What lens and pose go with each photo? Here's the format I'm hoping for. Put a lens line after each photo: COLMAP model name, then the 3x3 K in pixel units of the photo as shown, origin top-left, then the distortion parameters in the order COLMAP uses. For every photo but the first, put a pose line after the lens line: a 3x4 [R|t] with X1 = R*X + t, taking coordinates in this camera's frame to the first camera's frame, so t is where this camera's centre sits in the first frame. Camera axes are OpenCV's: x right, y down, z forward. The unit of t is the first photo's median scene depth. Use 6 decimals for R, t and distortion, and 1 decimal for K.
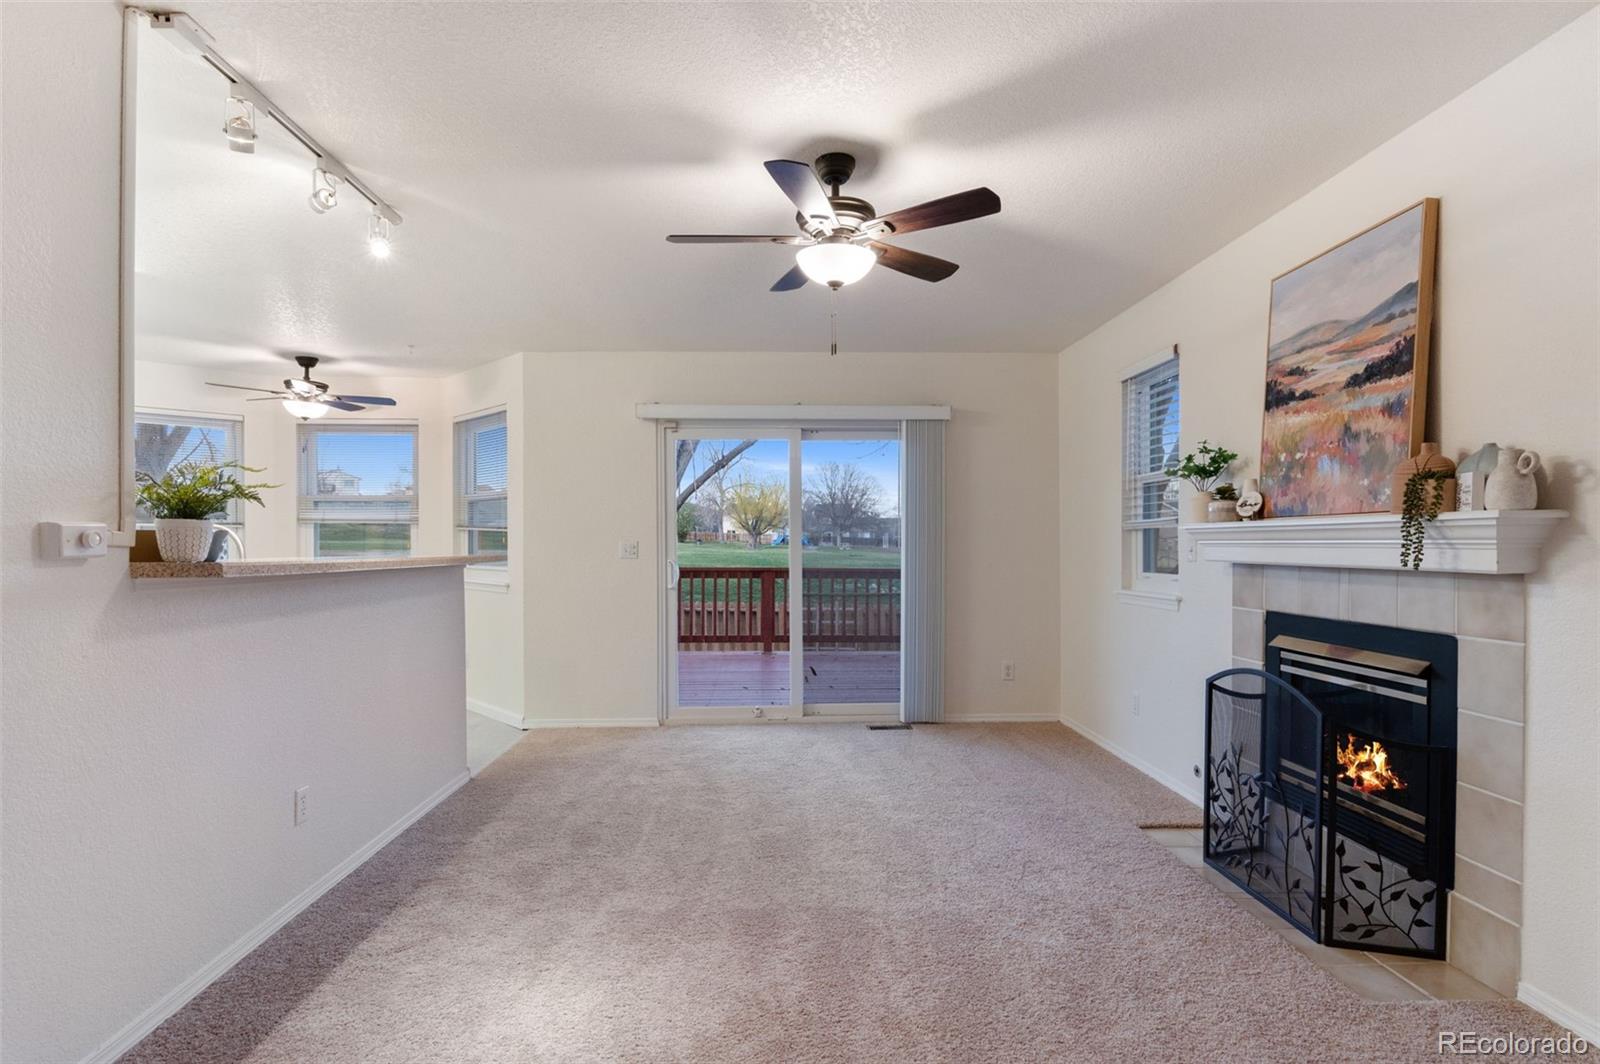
lens RADIAL K [[781.8, 0, 793.7], [0, 781.8, 541.7], [0, 0, 1]] dist [0.000116, -0.000747]
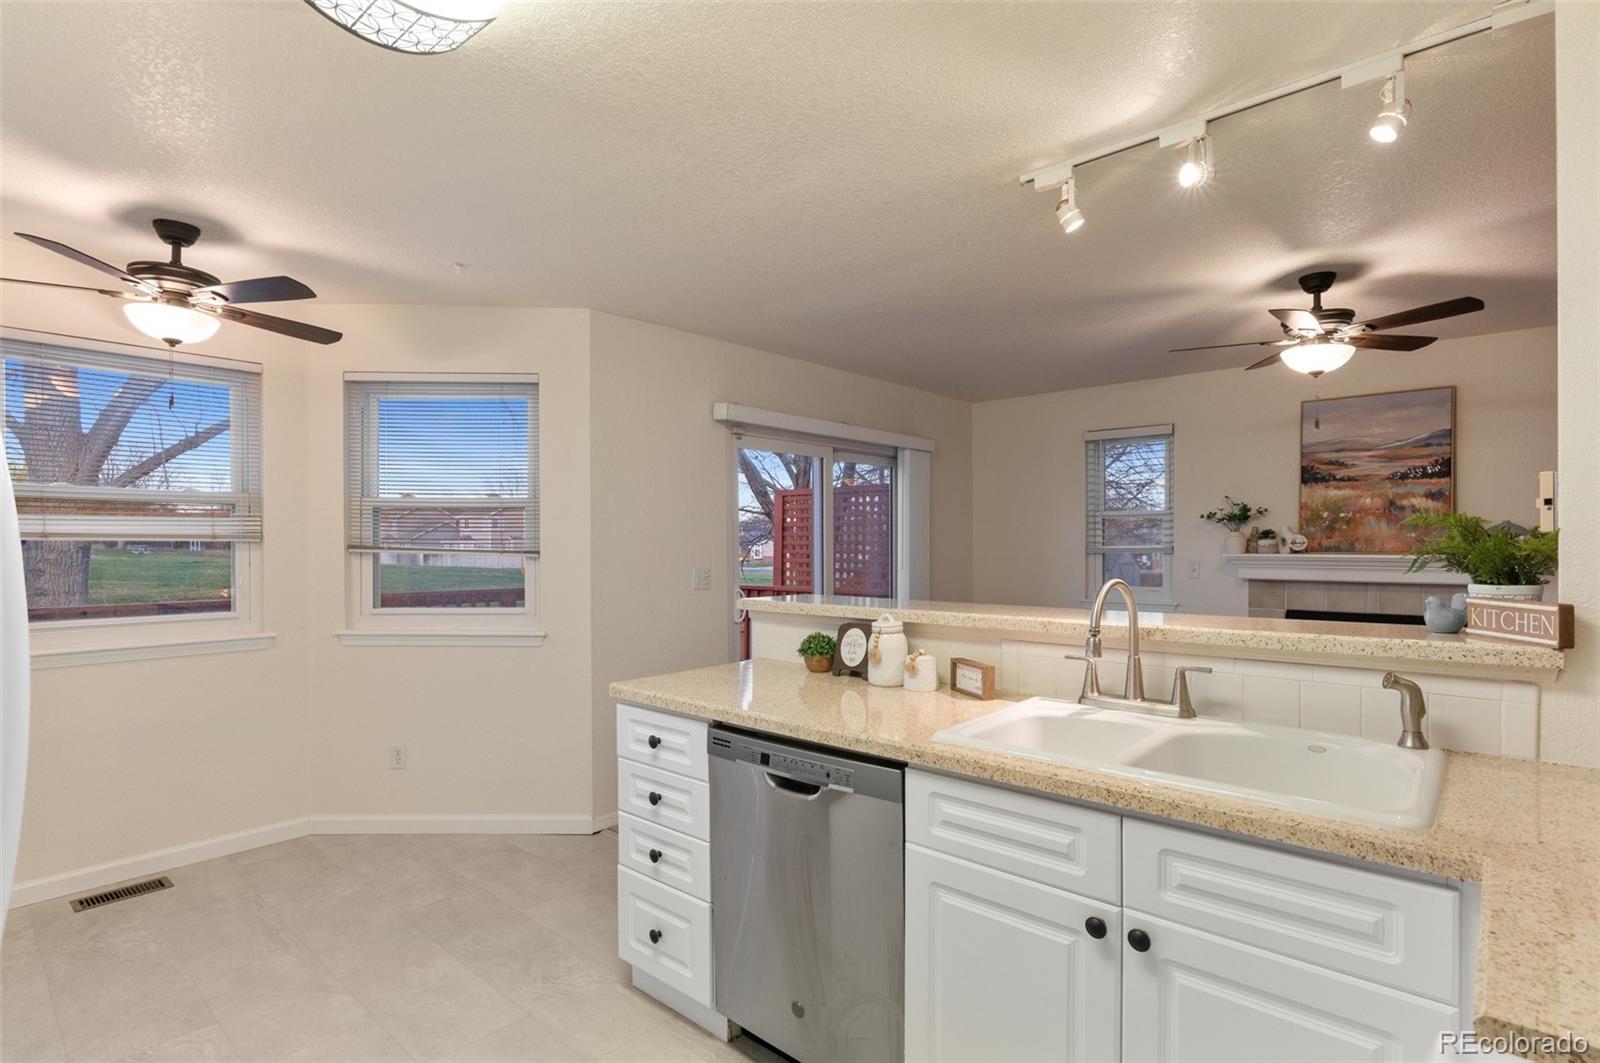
lens RADIAL K [[784.7, 0, 797.7], [0, 784.7, 542.2], [0, 0, 1]] dist [-0.006711, -0.000620]
pose [[0.702499, 0.002450, 0.711681, -1.301614], [-0.000562, 0.999996, -0.002887, -0.046250], [-0.711685, 0.001628, 0.702497, 0.644993]]
